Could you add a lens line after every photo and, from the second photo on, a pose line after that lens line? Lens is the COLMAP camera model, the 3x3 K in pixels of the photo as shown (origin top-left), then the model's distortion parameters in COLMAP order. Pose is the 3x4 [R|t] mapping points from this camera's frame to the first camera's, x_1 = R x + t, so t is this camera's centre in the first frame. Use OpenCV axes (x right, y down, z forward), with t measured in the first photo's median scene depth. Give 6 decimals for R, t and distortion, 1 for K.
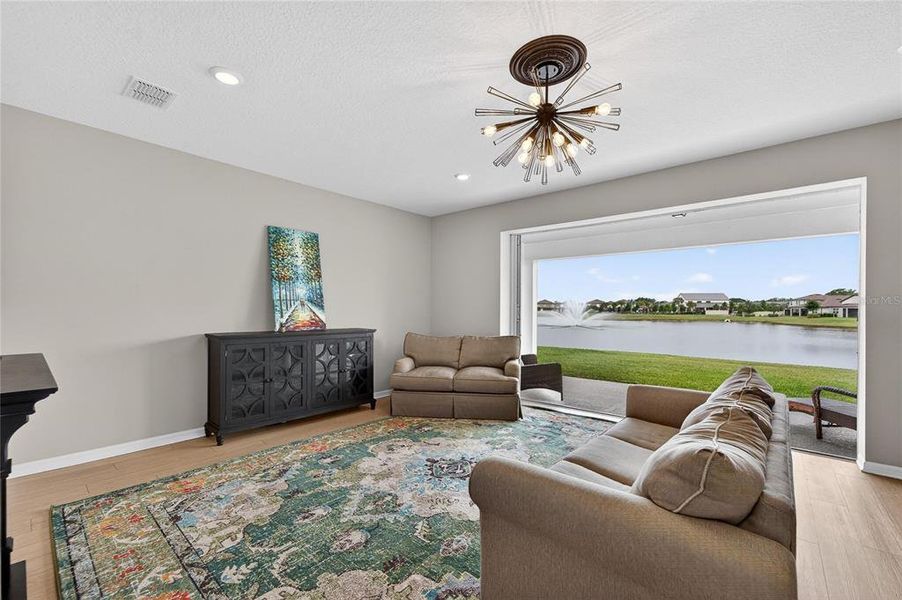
lens RADIAL K [[371.6, 0, 449.5], [0, 371.6, 318.1], [0, 0, 1]] dist [-0.013394, 0.000641]
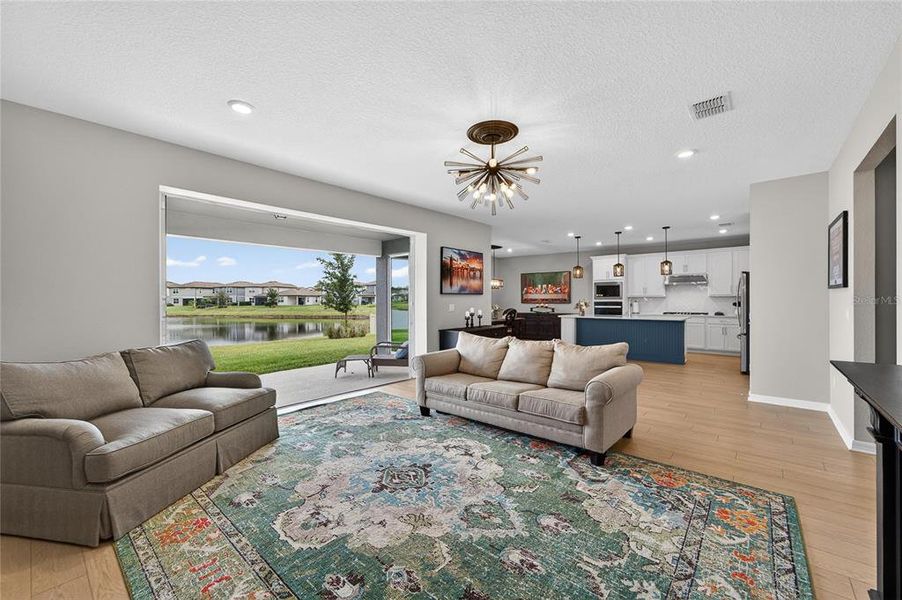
lens RADIAL K [[371.6, 0, 454.2], [0, 371.6, 298.5], [0, 0, 1]] dist [-0.013394, 0.000641]
pose [[-0.018231, -0.003457, 0.999828, -0.720263], [0.028129, 0.999596, 0.003969, -0.021036], [-0.999438, 0.028196, -0.018126, 0.716233]]
